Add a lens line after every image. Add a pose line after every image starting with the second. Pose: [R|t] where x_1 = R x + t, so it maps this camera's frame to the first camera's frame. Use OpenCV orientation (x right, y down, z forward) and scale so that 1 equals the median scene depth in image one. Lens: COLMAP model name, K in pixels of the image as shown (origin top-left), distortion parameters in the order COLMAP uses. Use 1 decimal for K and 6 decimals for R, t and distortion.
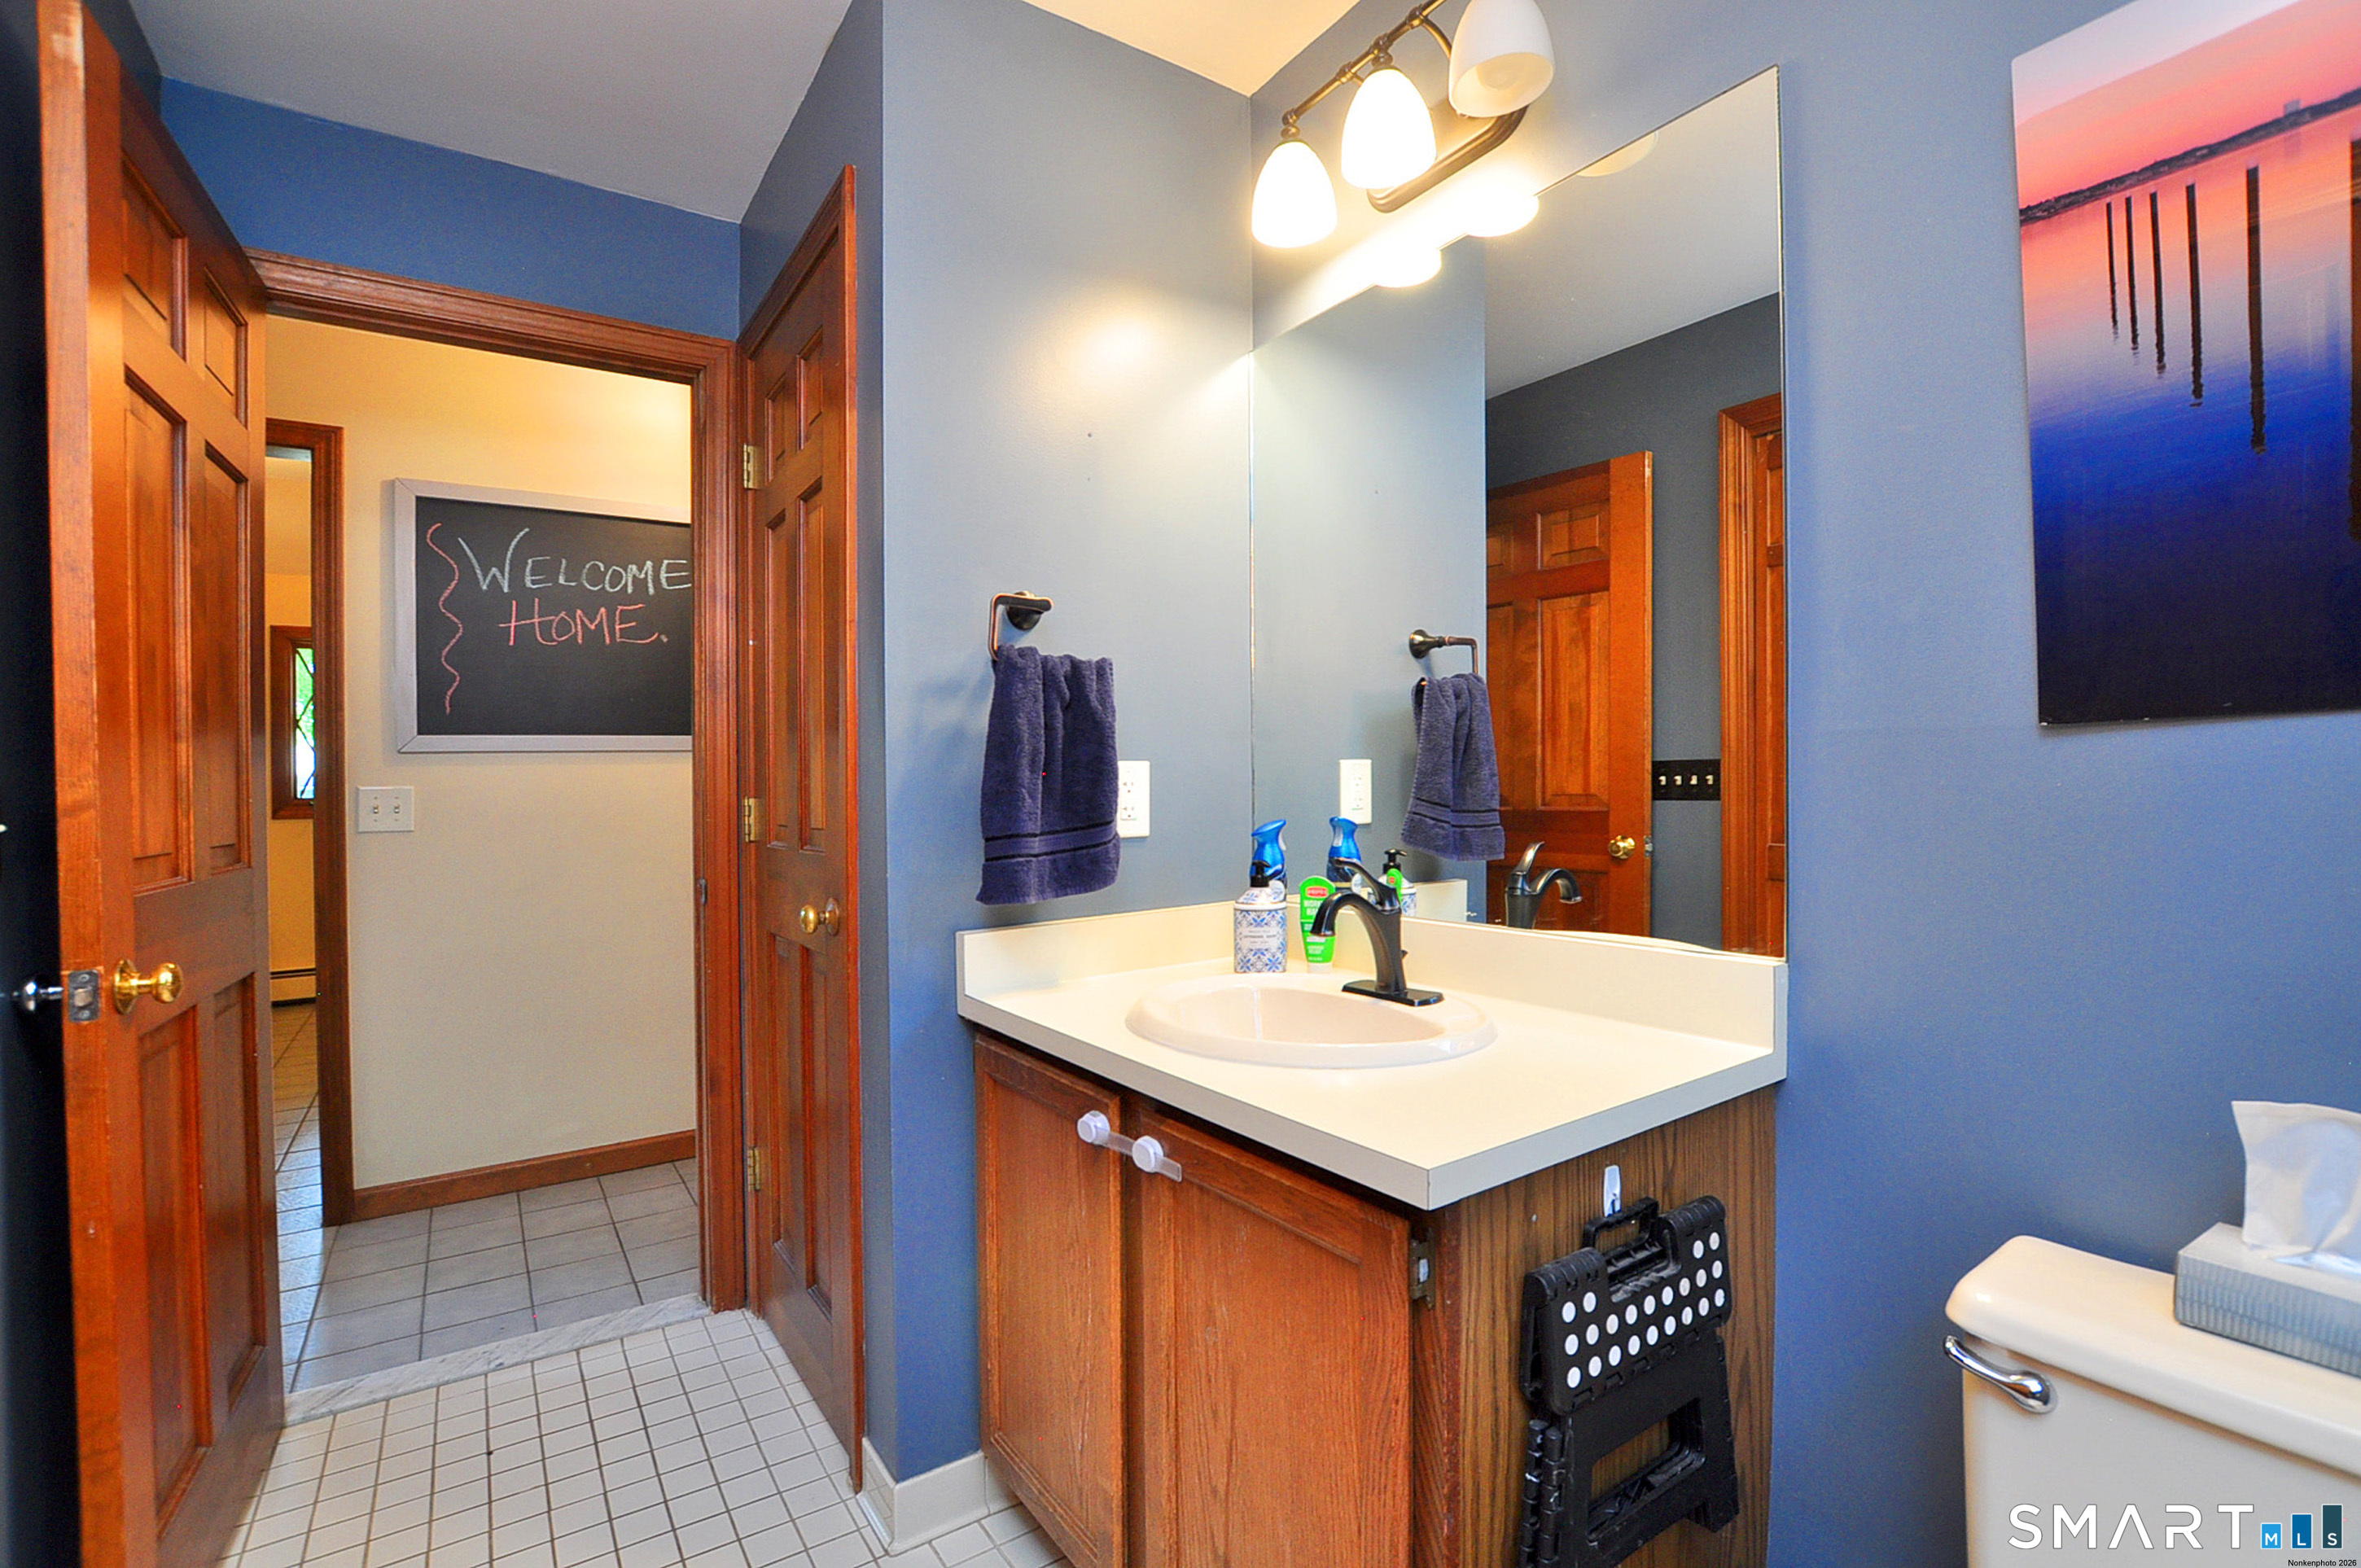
lens RADIAL K [[1062.3, 0, 1221.6], [0, 1062.3, 808.0], [0, 0, 1]] dist [-0.022694, 0.001015]
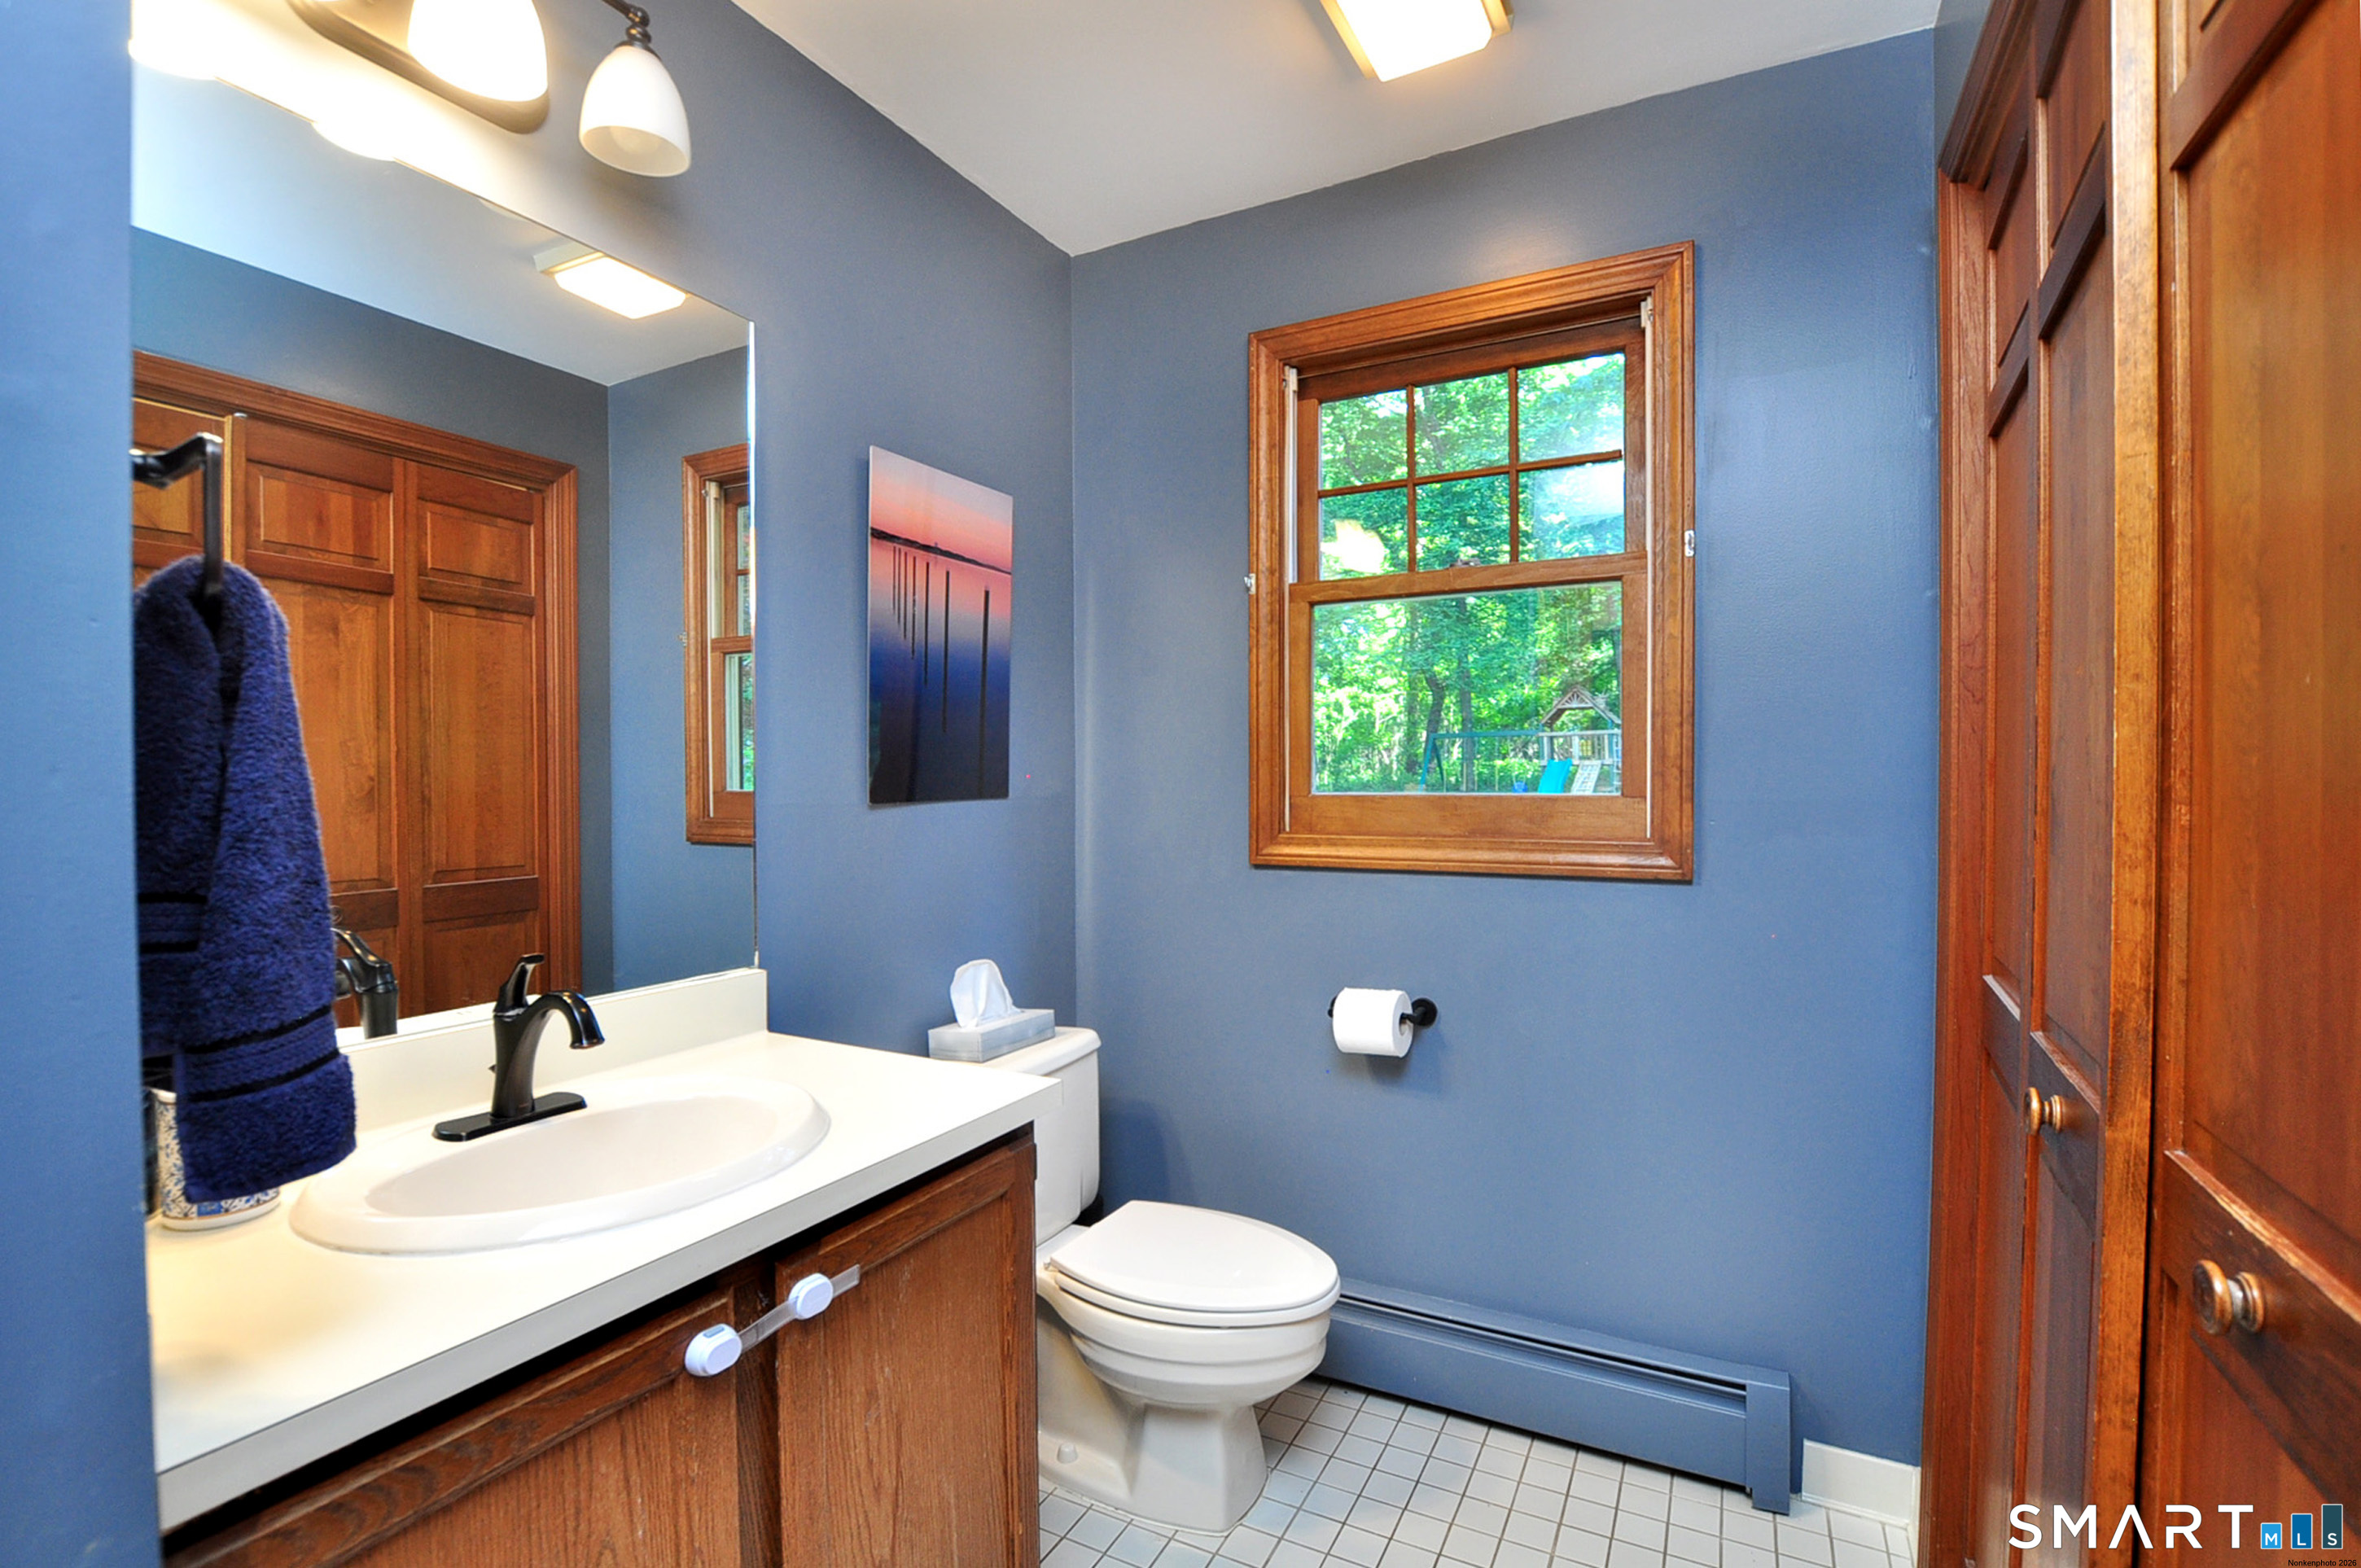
lens RADIAL K [[1062.3, 0, 1221.6], [0, 1062.3, 808.0], [0, 0, 1]] dist [-0.022694, 0.001015]
pose [[-0.480702, -0.003984, 0.876875, -1.021800], [0.016198, 0.999779, 0.013422, -0.075157], [-0.876735, 0.020655, -0.480531, 1.171919]]
